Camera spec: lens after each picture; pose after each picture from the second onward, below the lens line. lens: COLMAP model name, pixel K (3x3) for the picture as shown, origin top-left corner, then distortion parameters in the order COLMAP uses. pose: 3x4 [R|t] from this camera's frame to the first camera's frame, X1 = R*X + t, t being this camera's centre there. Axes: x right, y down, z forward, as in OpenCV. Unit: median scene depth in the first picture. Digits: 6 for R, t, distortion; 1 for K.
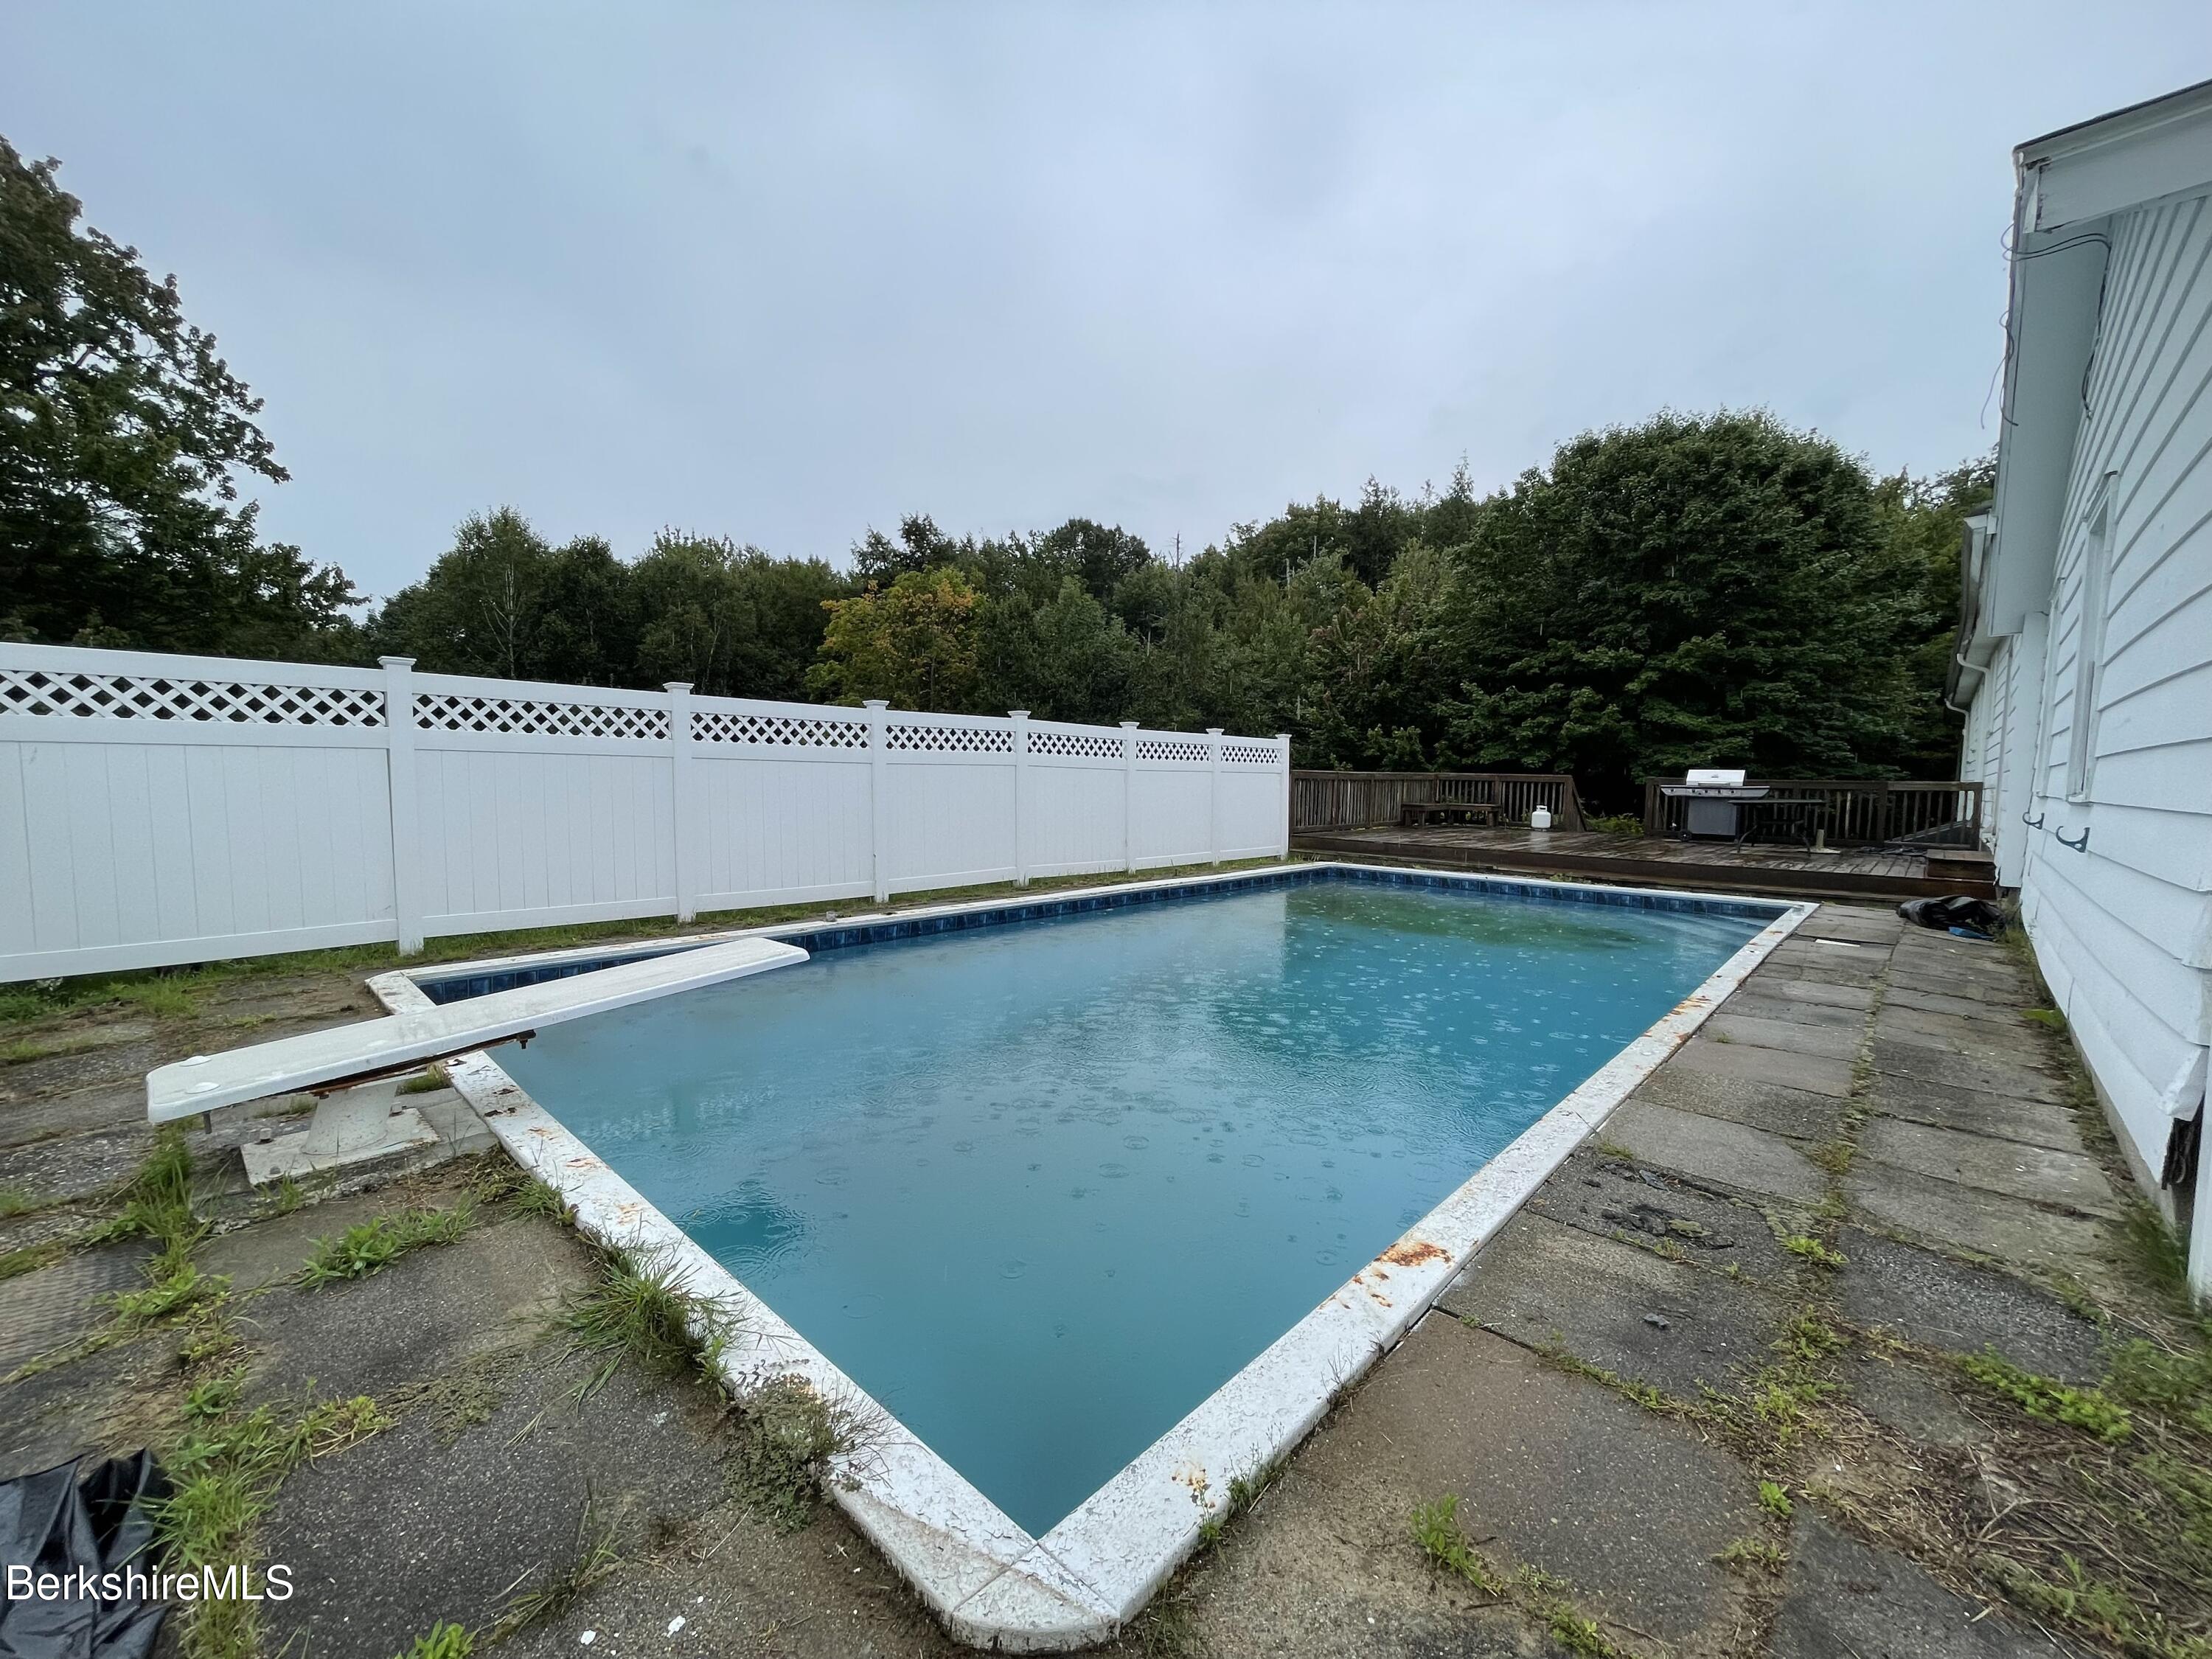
lens RADIAL K [[887.1, 0, 1110.9], [0, 887.1, 830.7], [0, 0, 1]] dist [-0.004982, 0.000532]
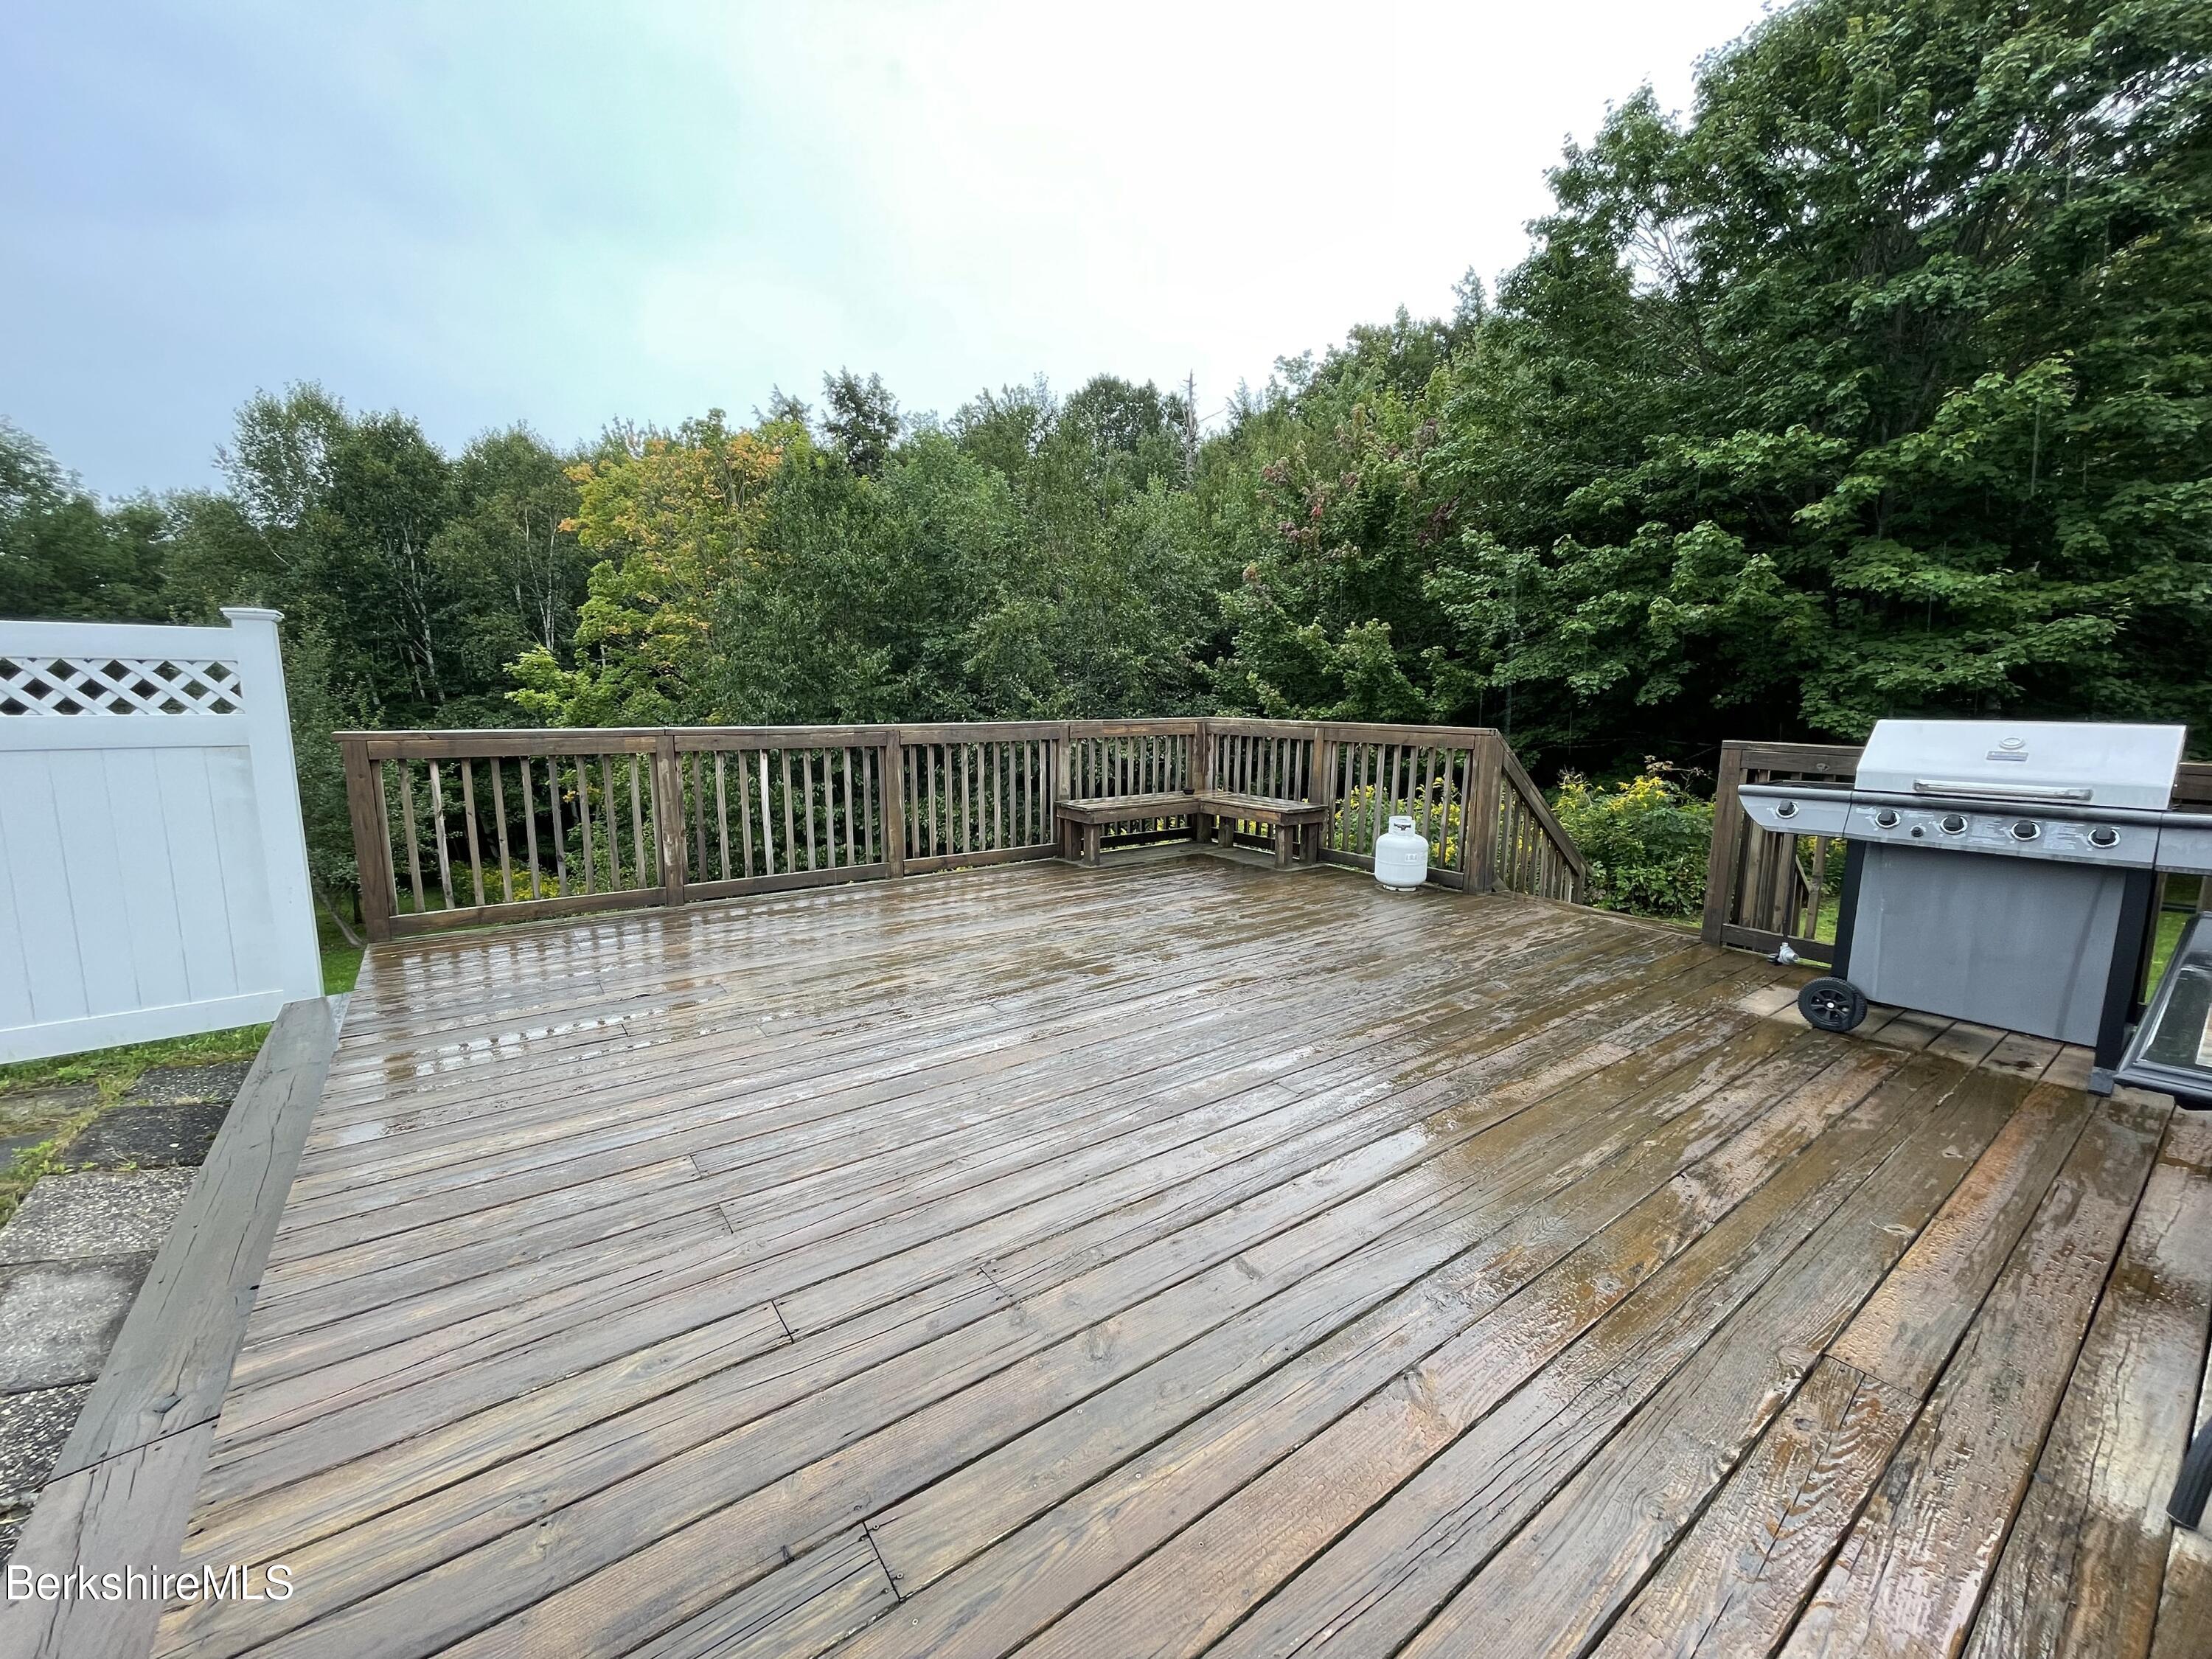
lens RADIAL K [[887.1, 0, 1097.0], [0, 887.1, 833.1], [0, 0, 1]] dist [-0.004982, 0.000532]
pose [[0.980419, 0.020239, -0.195882, 0.312230], [-0.002451, 0.995882, 0.090627, -0.038083], [0.196910, -0.088372, 0.976431, 0.458320]]
